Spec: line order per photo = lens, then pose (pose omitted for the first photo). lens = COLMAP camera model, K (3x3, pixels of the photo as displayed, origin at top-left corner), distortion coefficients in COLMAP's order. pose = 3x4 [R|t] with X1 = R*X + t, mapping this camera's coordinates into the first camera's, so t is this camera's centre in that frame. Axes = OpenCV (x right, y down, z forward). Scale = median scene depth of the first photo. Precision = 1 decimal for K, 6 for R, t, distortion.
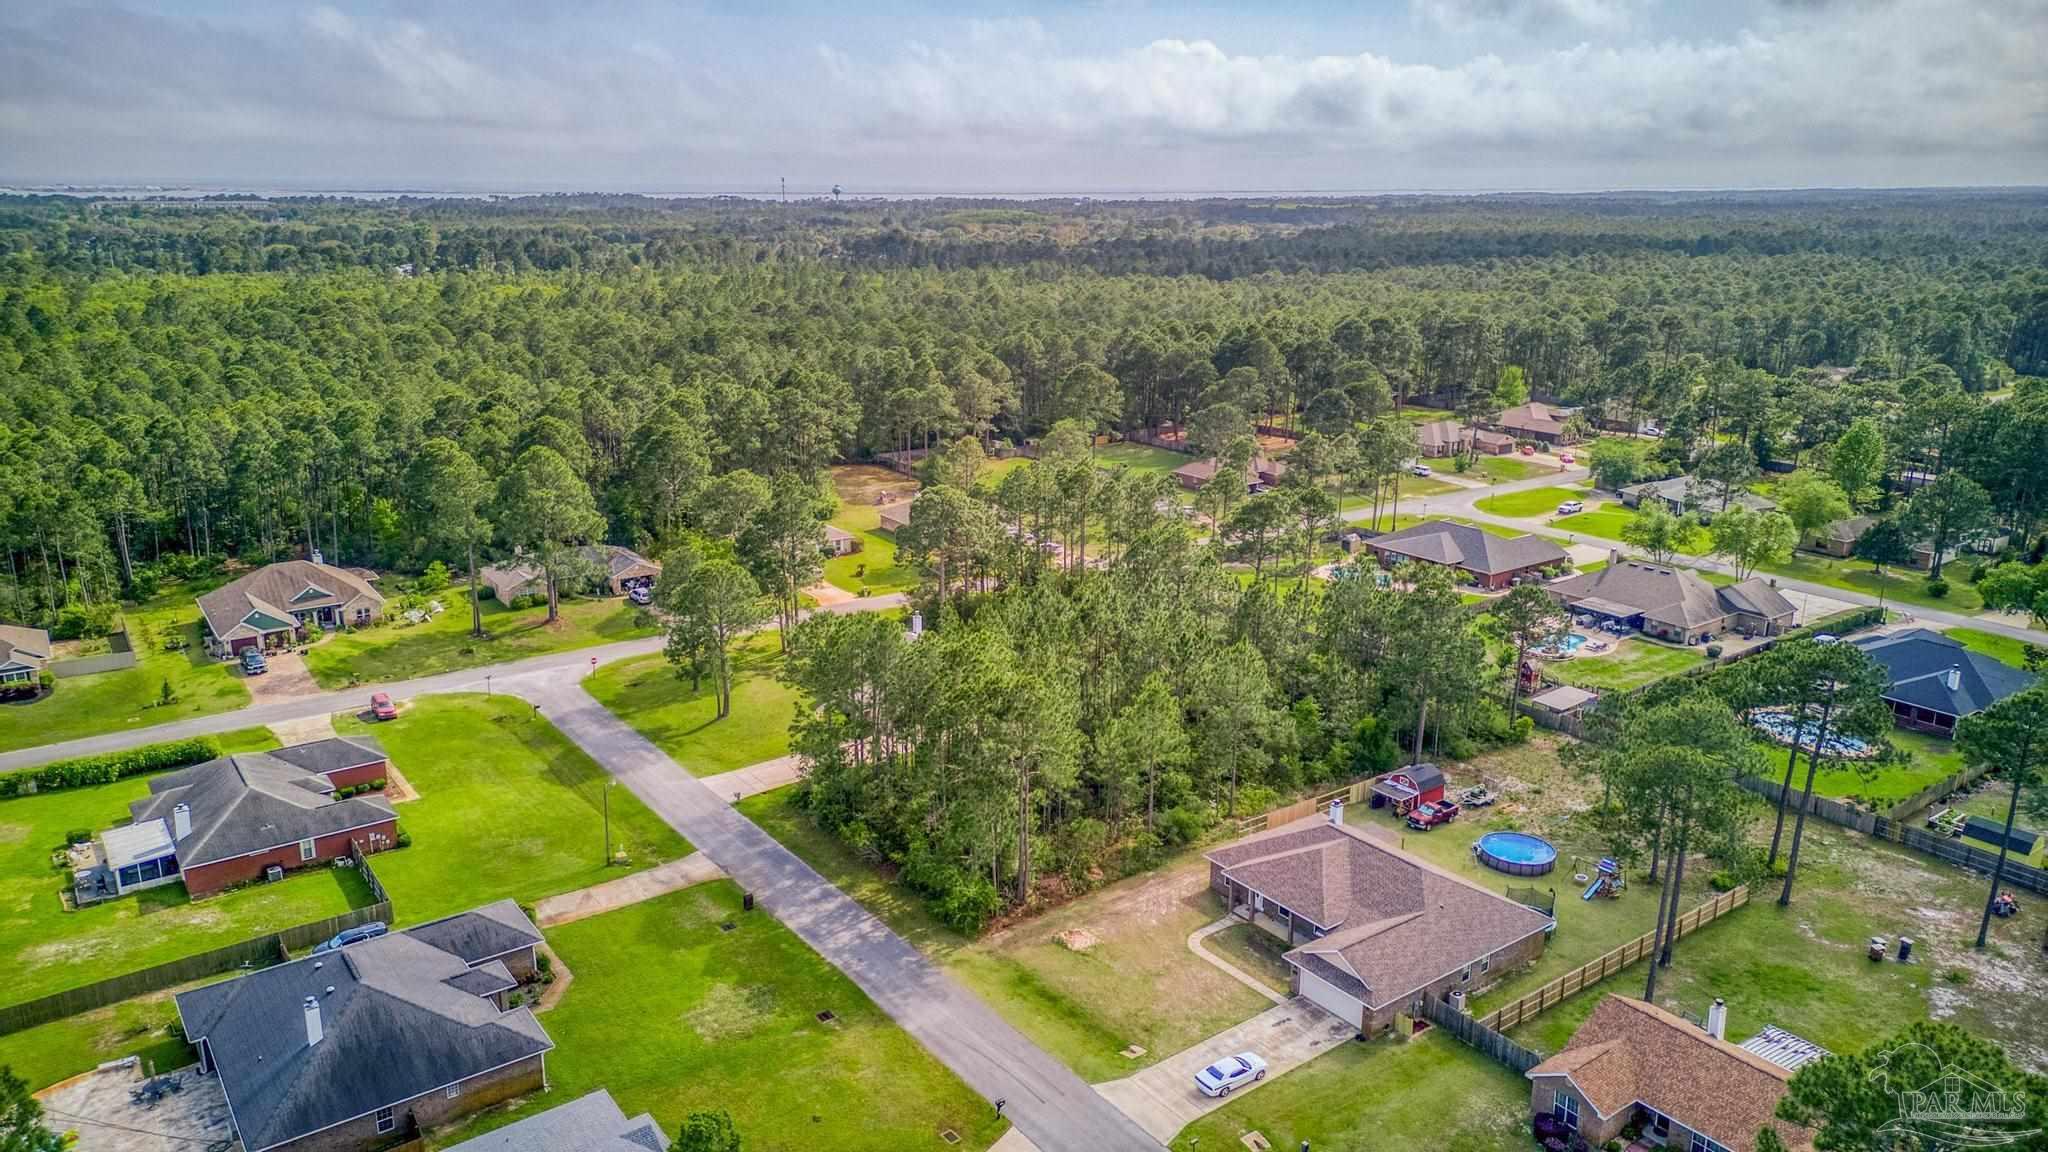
lens RADIAL K [[1423.9, 0, 1021.6], [0, 1423.9, 573.3], [0, 0, 1]] dist [0.071526, -0.062882]
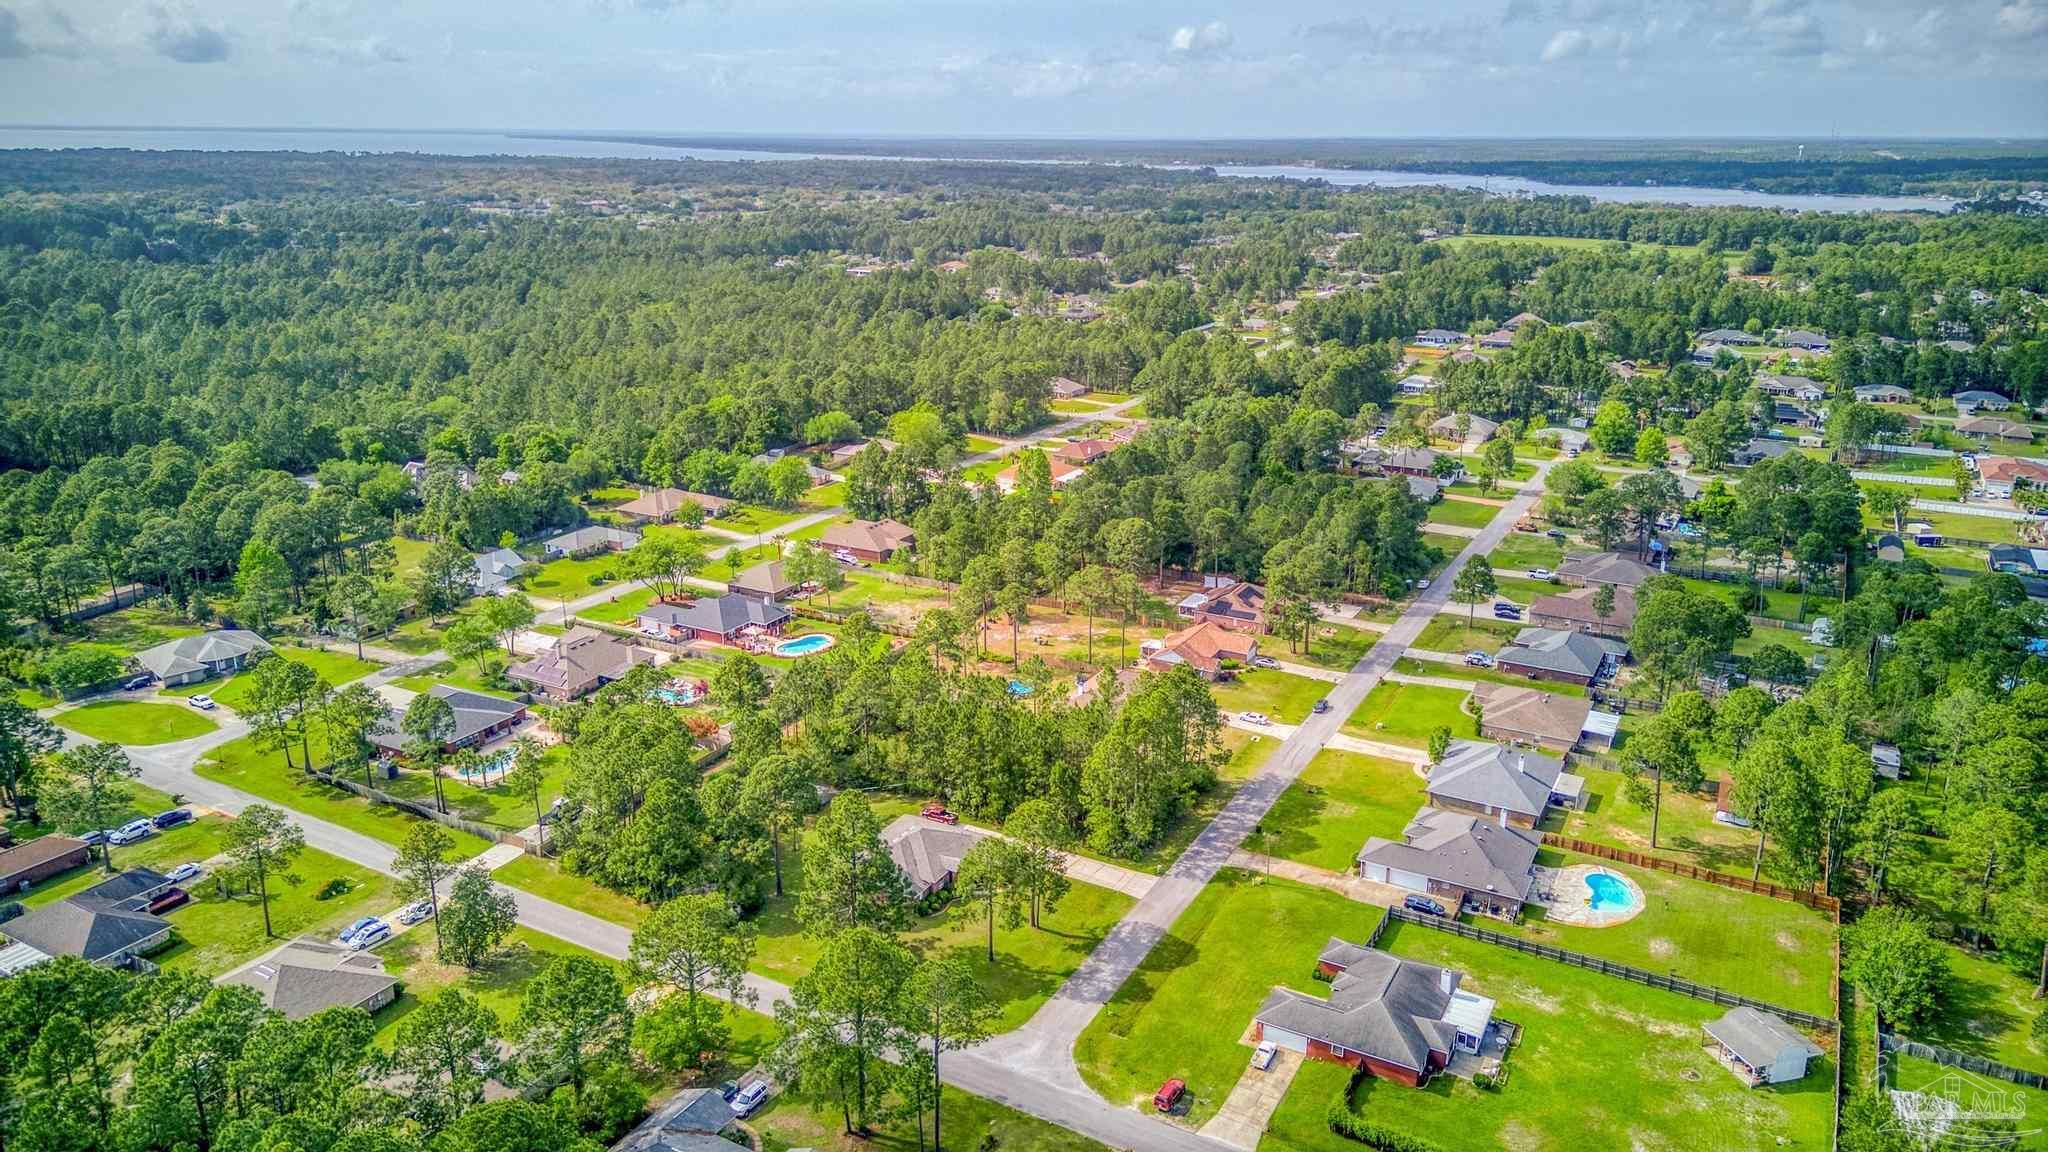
lens RADIAL K [[1423.9, 0, 1020.3], [0, 1423.9, 582.2], [0, 0, 1]] dist [0.071526, -0.062882]
pose [[-0.421282, -0.281454, 0.862151, -1.350795], [0.229546, 0.886583, 0.401596, -0.750467], [-0.877400, 0.367088, -0.308895, 1.484215]]
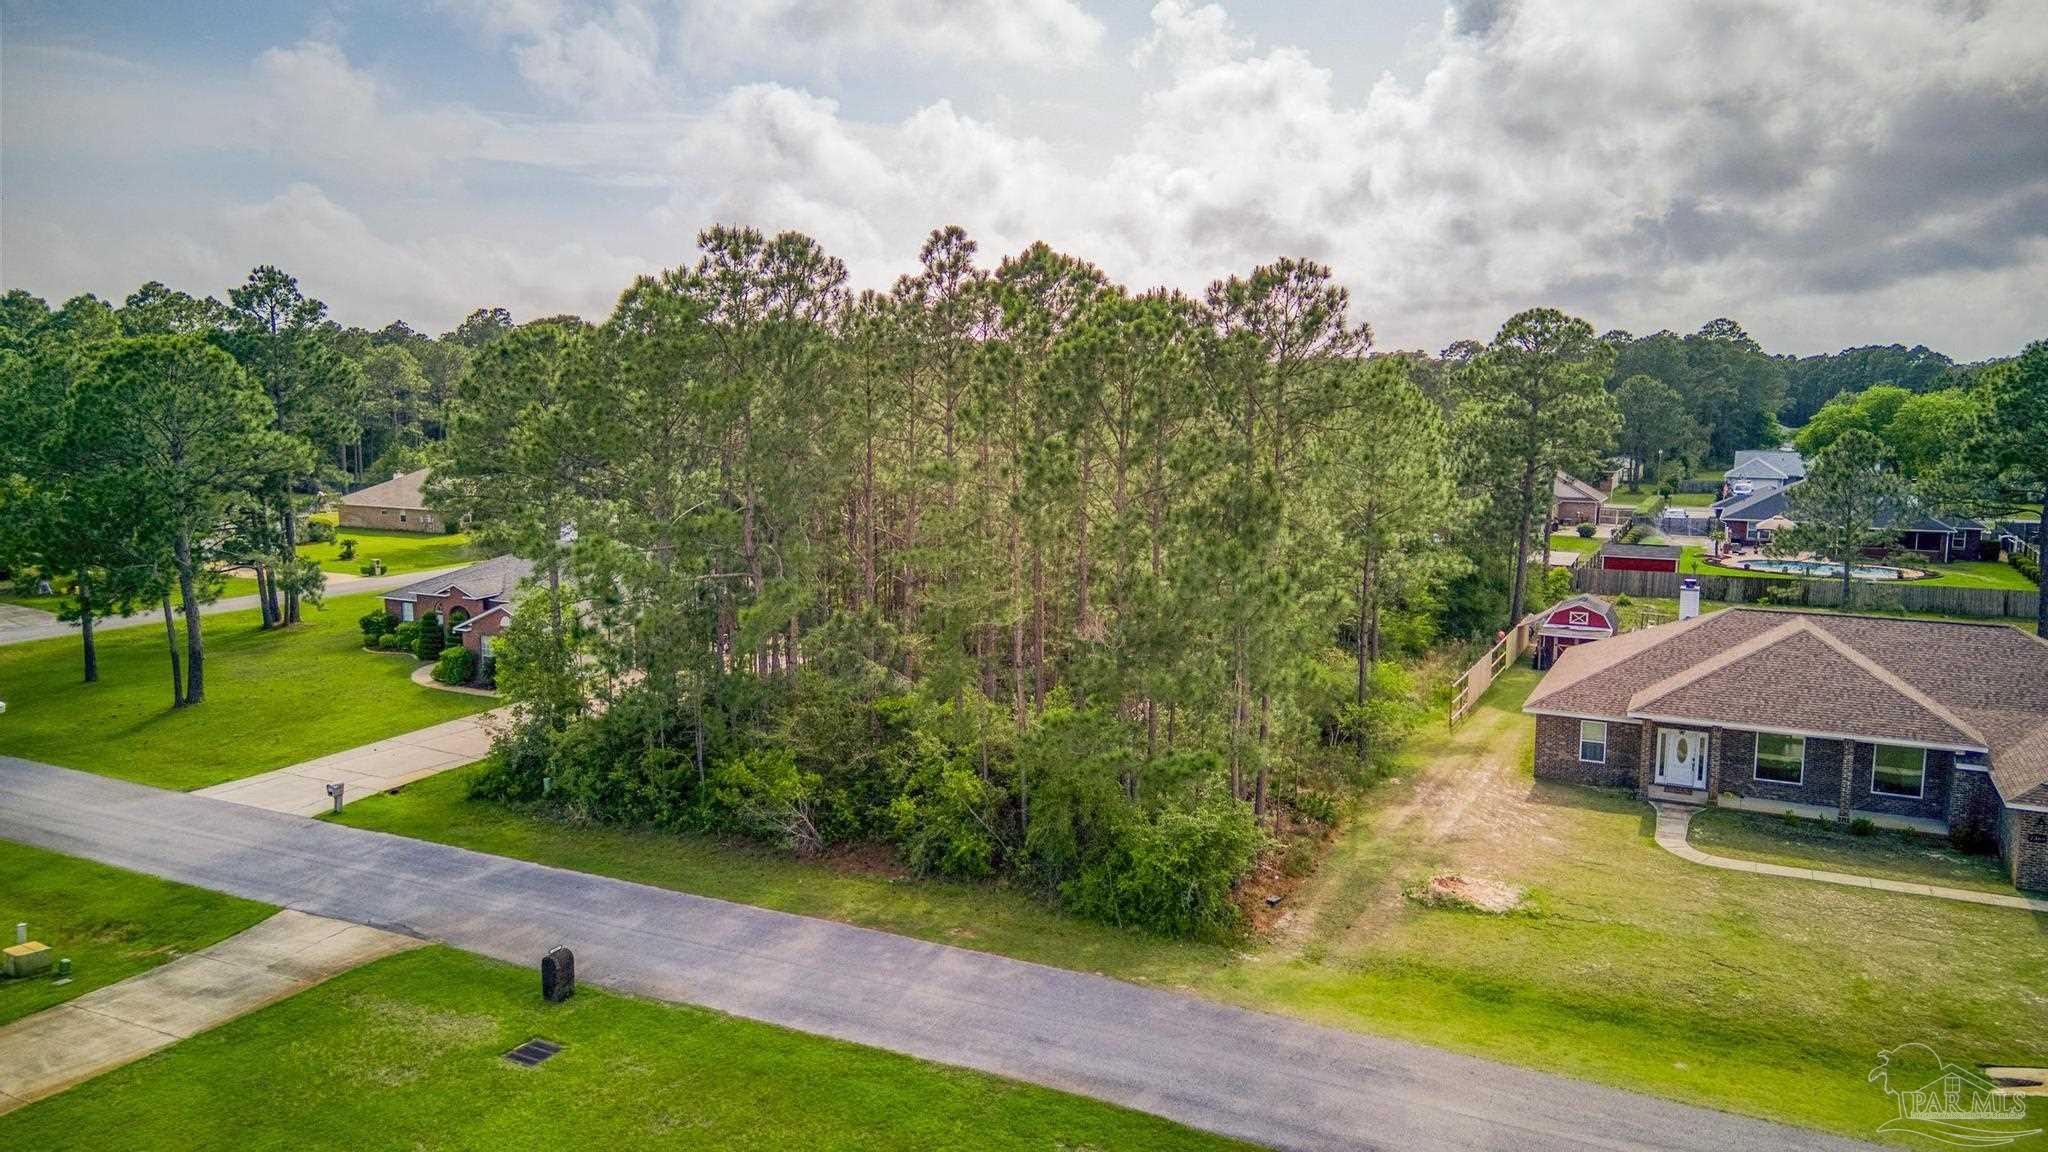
lens RADIAL K [[1423.9, 0, 1032.2], [0, 1423.9, 556.3], [0, 0, 1]] dist [0.071526, -0.062882]
pose [[0.893415, -0.056404, 0.445677, -0.201096], [0.119837, 0.986060, -0.115433, 0.160127], [-0.432953, 0.156538, 0.887720, 0.560271]]
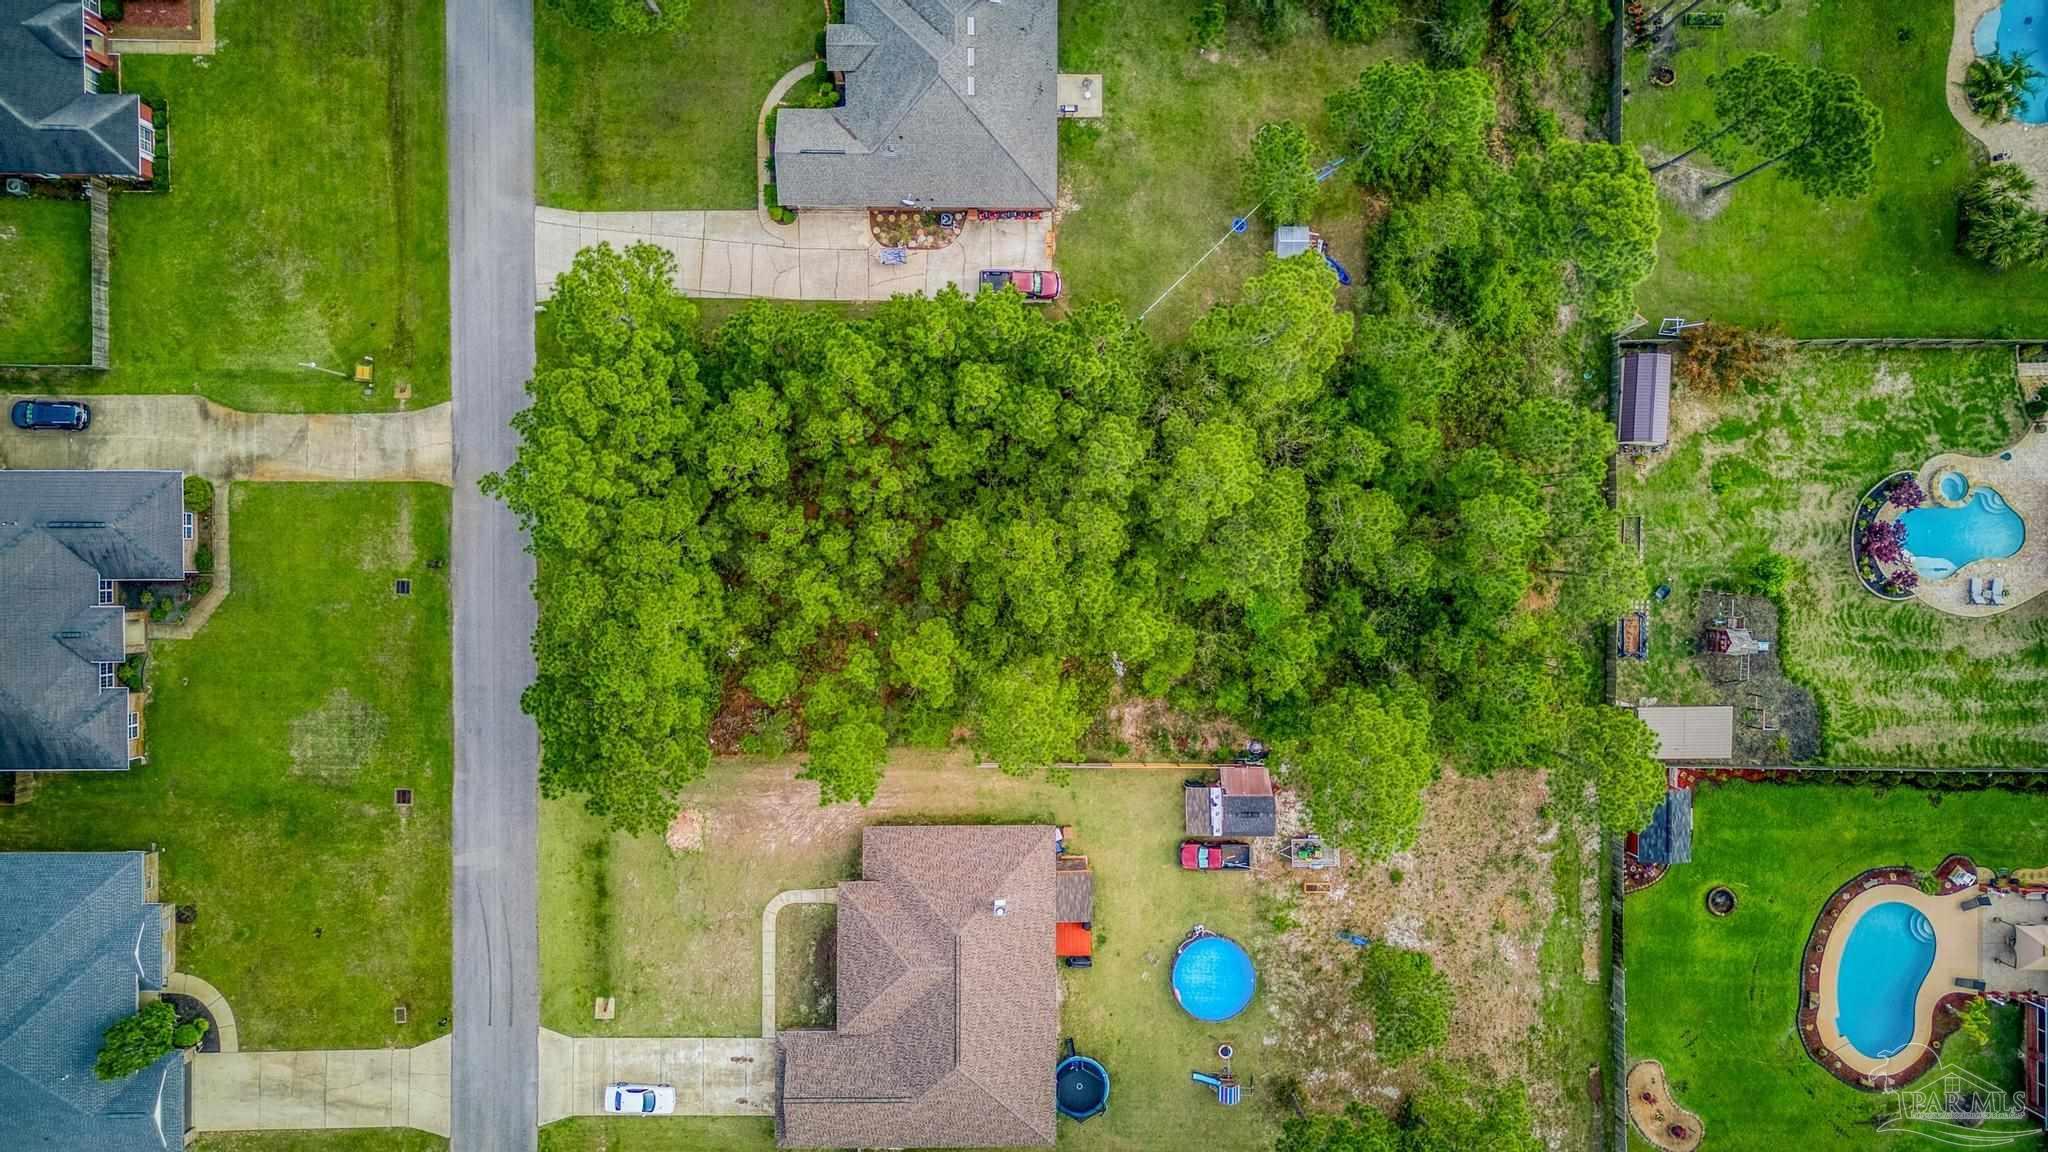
lens RADIAL K [[1423.9, 0, 1021.6], [0, 1423.9, 579.7], [0, 0, 1]] dist [0.071526, -0.062882]
pose [[0.805124, 0.592862, 0.017024, 0.087617], [-0.168613, 0.201274, 0.964914, -0.618068], [0.568634, -0.779746, 0.262015, 0.828419]]
